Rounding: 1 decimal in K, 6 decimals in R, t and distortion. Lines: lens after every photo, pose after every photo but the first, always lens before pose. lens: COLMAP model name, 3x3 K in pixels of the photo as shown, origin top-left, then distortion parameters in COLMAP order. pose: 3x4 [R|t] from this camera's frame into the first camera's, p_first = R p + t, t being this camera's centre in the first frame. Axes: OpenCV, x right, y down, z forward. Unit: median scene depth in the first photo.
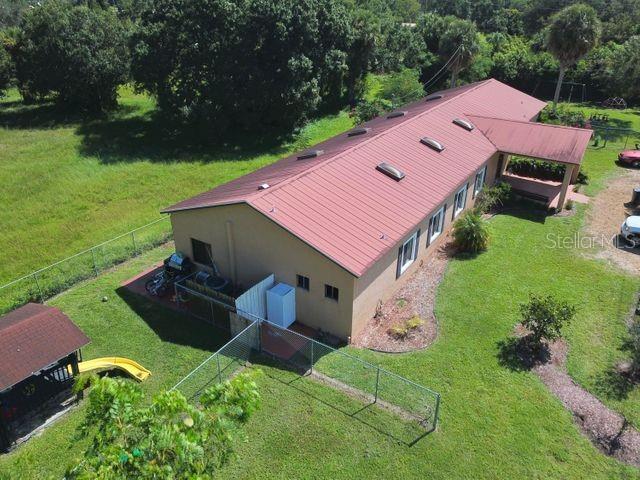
lens RADIAL K [[499.0, 0, 320.0], [0, 499.0, 240.0], [0, 0, 1]] dist [-0.029136, 0.045154]
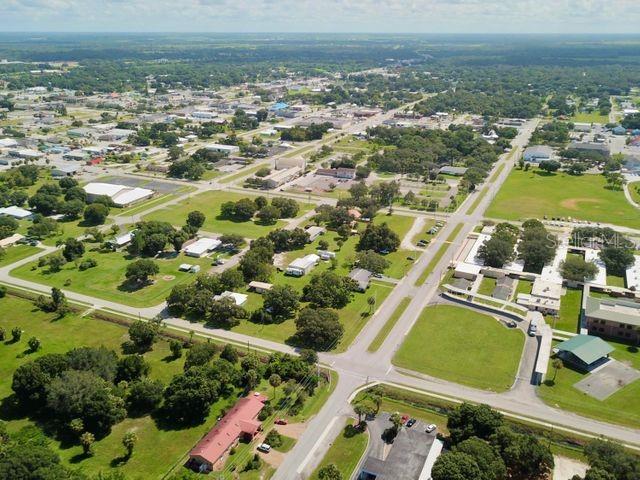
lens RADIAL K [[568.1, 0, 320.0], [0, 568.1, 240.0], [0, 0, 1]] dist [0.001946, 0.001711]
pose [[0.990954, -0.048098, 0.125290, 0.742339], [0.063878, 0.990080, -0.125145, -2.087557], [-0.118028, 0.132017, 0.984196, -8.230053]]
